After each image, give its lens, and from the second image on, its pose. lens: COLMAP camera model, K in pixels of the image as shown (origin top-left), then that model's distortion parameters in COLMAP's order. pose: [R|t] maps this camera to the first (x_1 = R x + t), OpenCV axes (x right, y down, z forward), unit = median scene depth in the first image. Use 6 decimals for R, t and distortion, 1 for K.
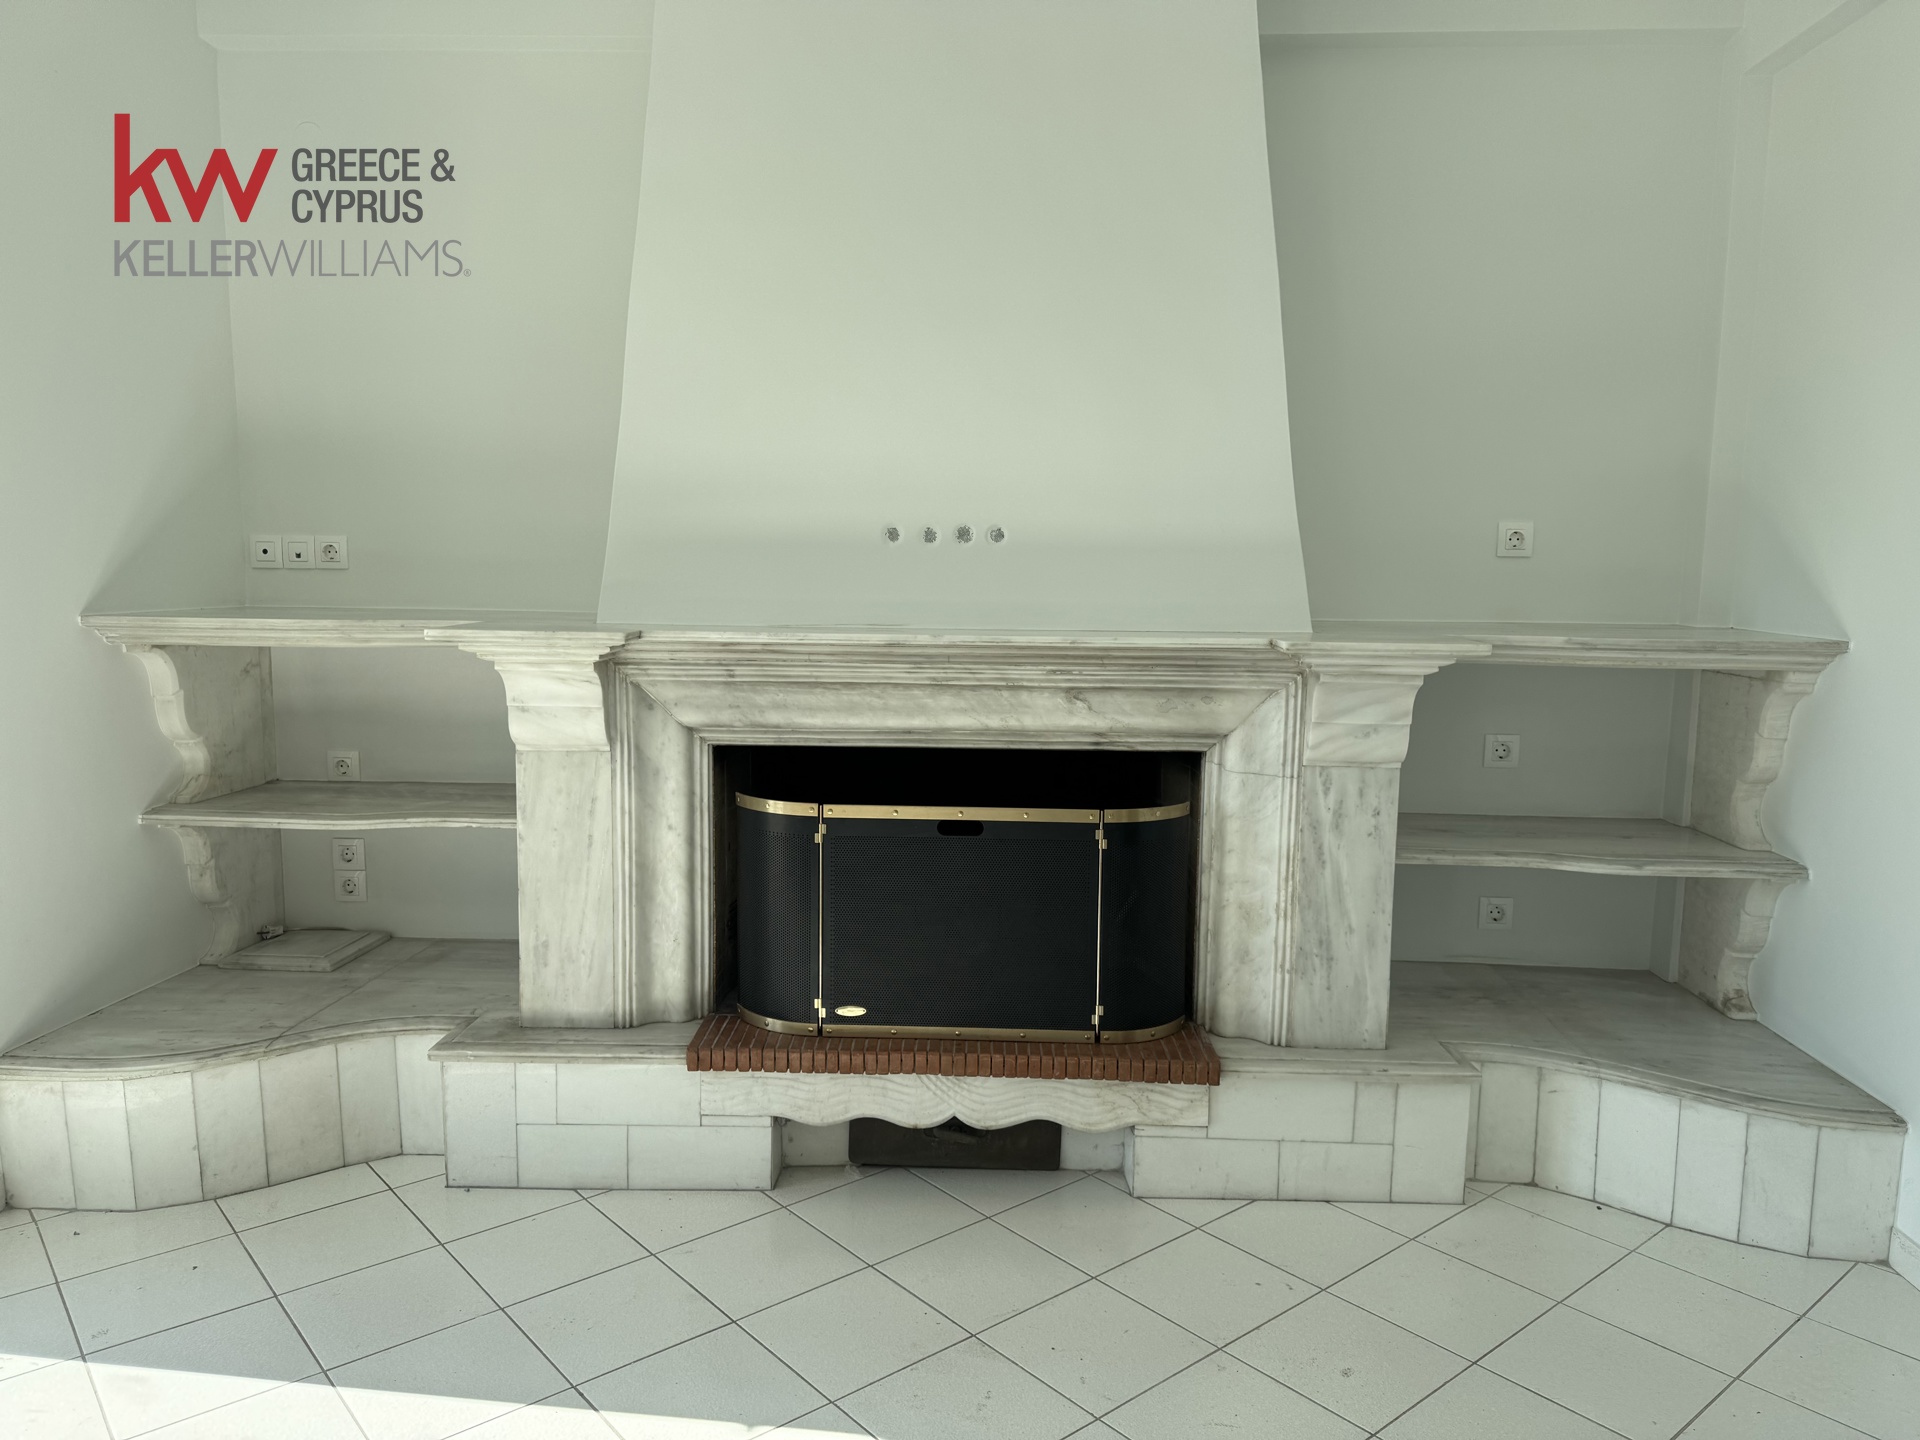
lens RADIAL K [[1343.0, 0, 960.0], [0, 1343.0, 720.0], [0, 0, 1]] dist [0.115430, -0.181871]
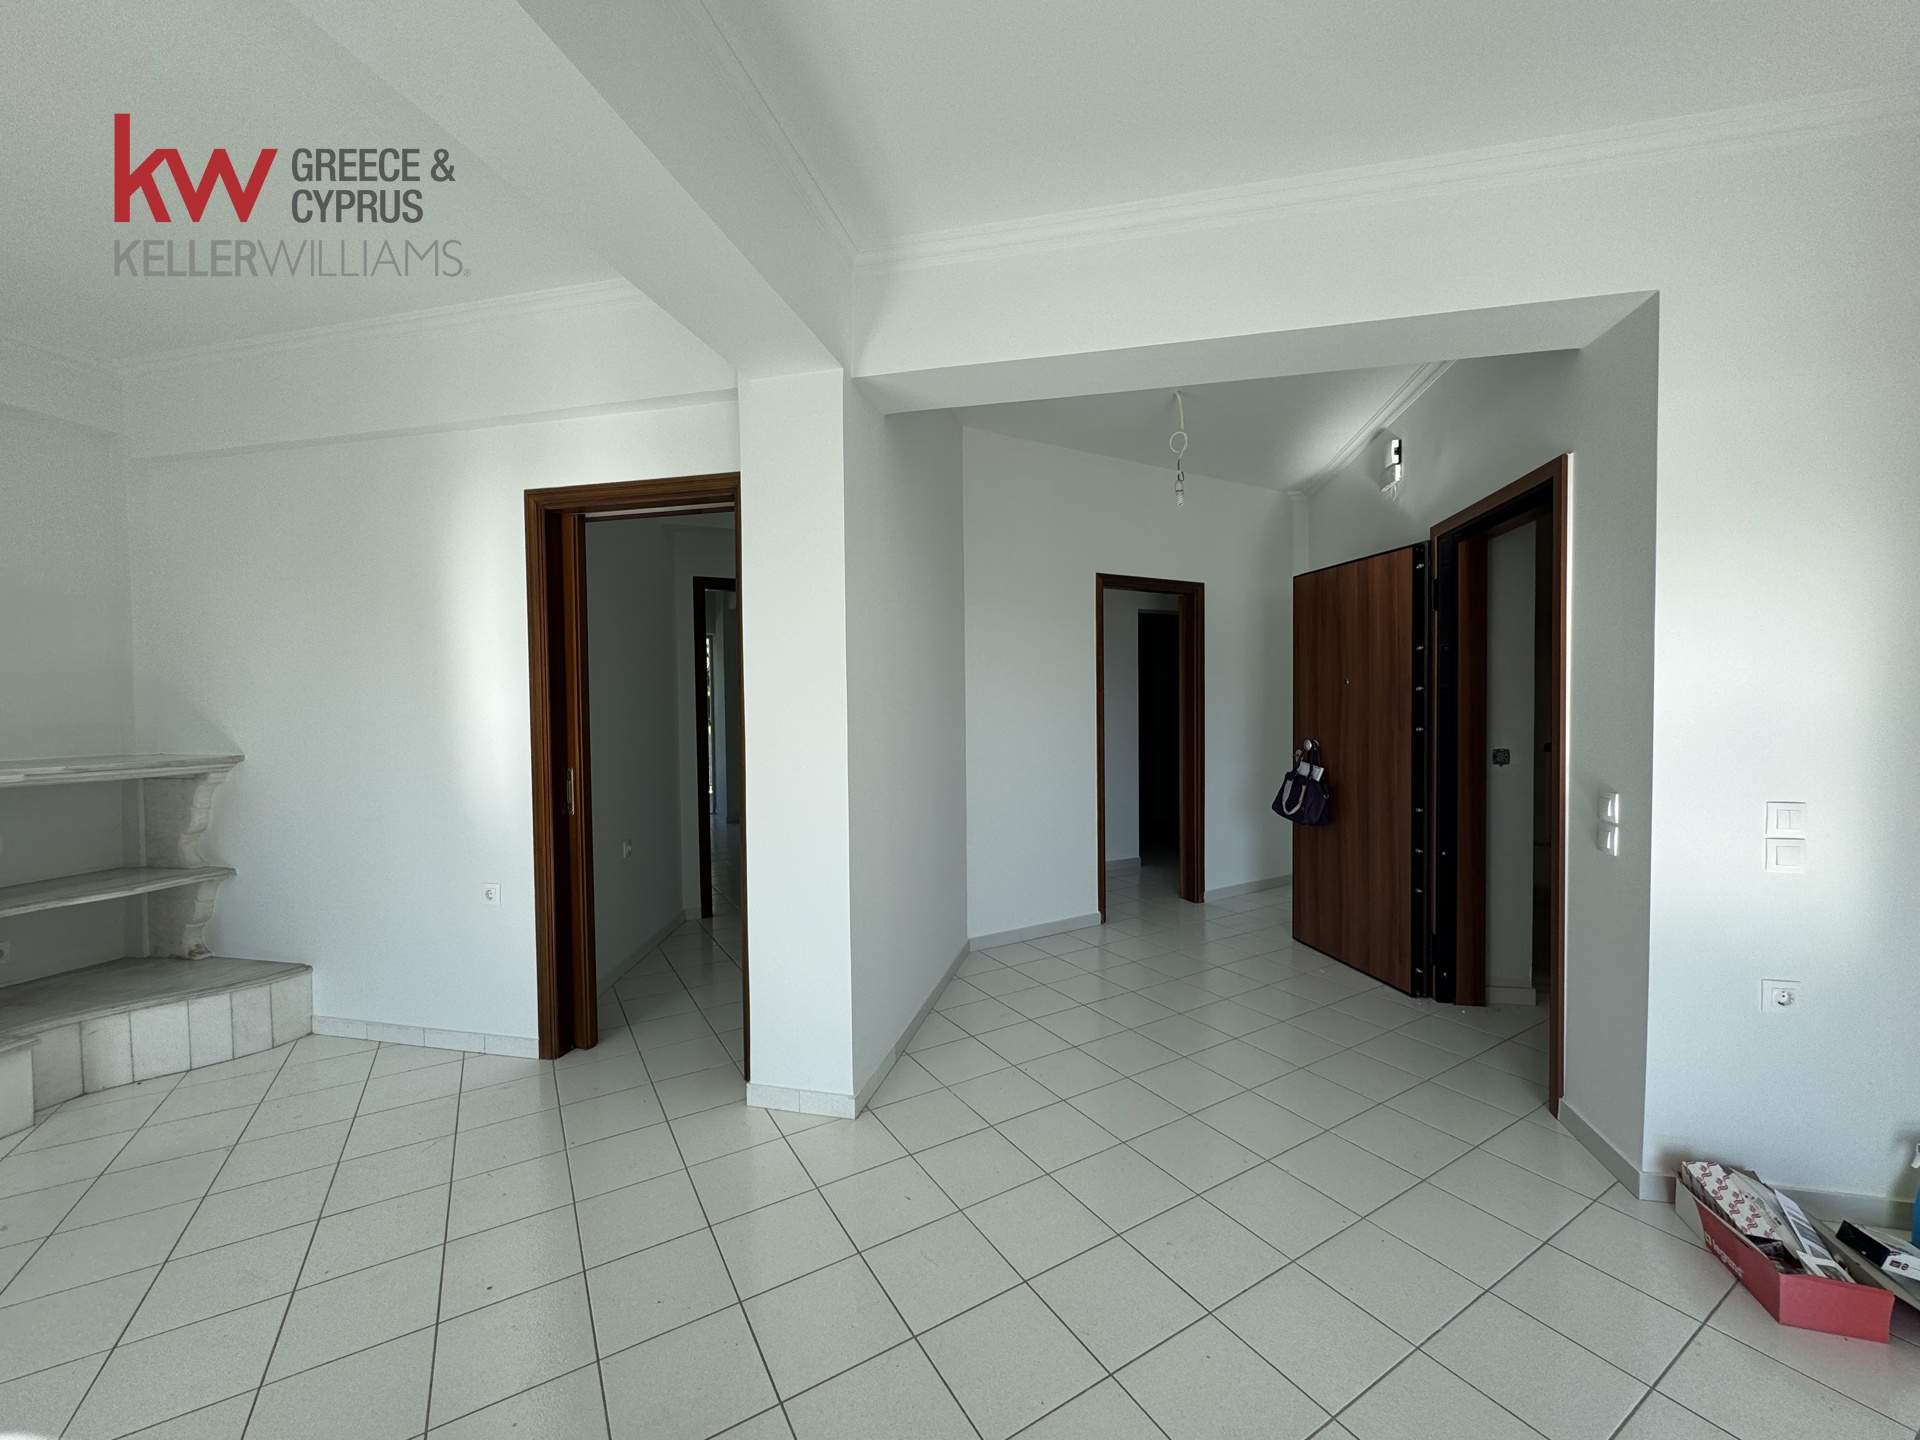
lens RADIAL K [[763.1, 0, 964.8], [0, 763.1, 720.8], [0, 0, 1]] dist [-0.001983, -0.000128]
pose [[0.155586, -0.041025, 0.986970, -0.315381], [0.128715, 0.991461, 0.020921, 0.007506], [-0.979400, 0.123783, 0.159538, -0.261002]]
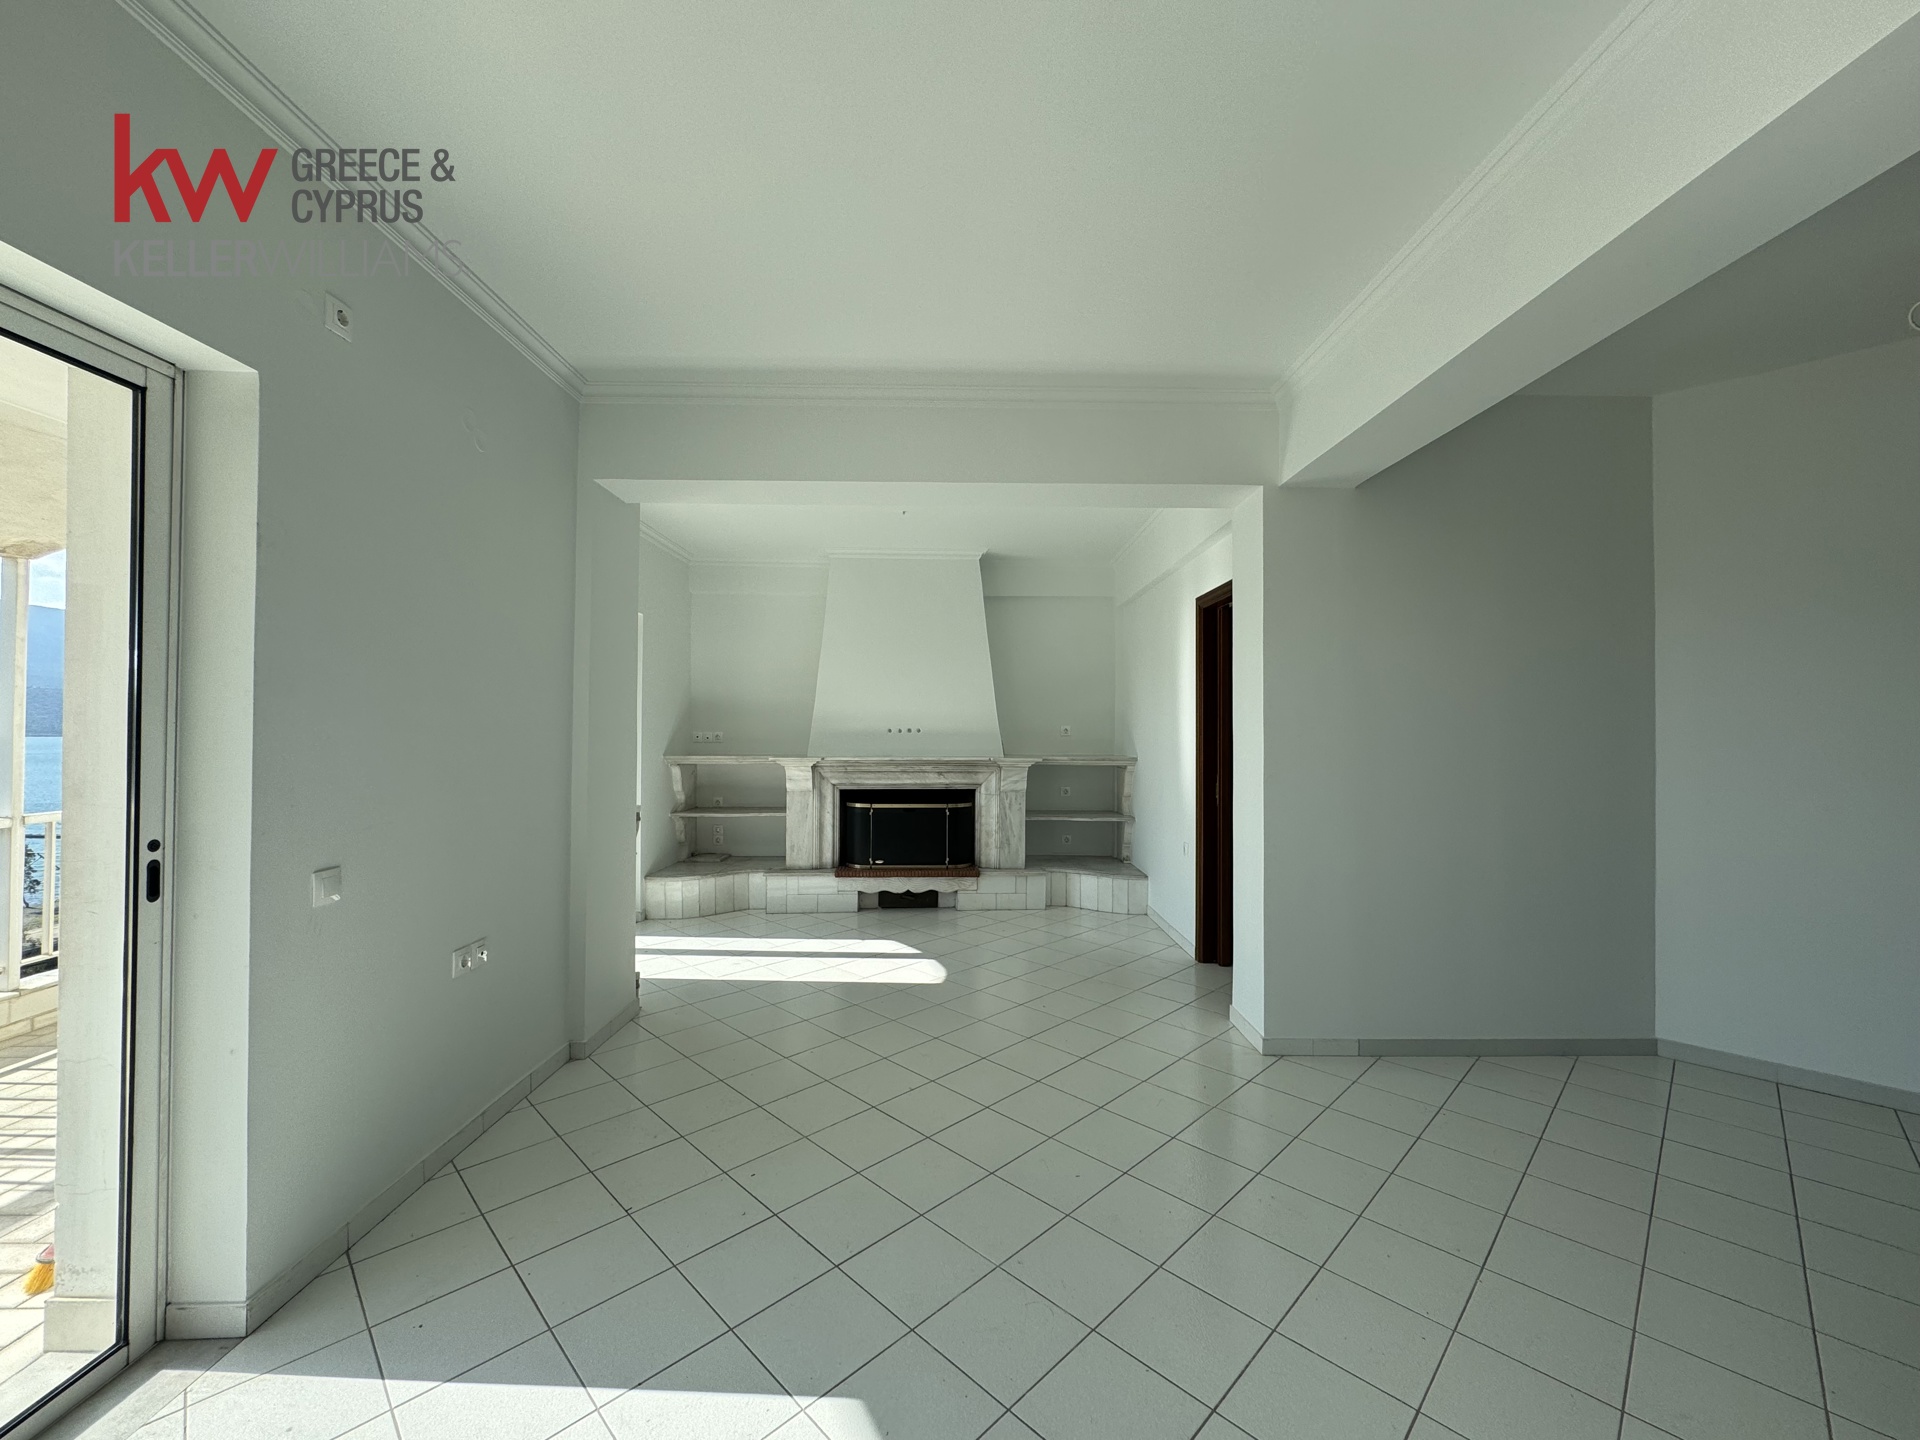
lens RADIAL K [[763.1, 0, 964.8], [0, 763.1, 720.8], [0, 0, 1]] dist [-0.001983, -0.000128]
pose [[0.996202, -0.006099, 0.086853, -0.027947], [0.017337, 0.991462, -0.129235, 0.108500], [-0.085324, 0.130250, 0.987803, -1.090747]]
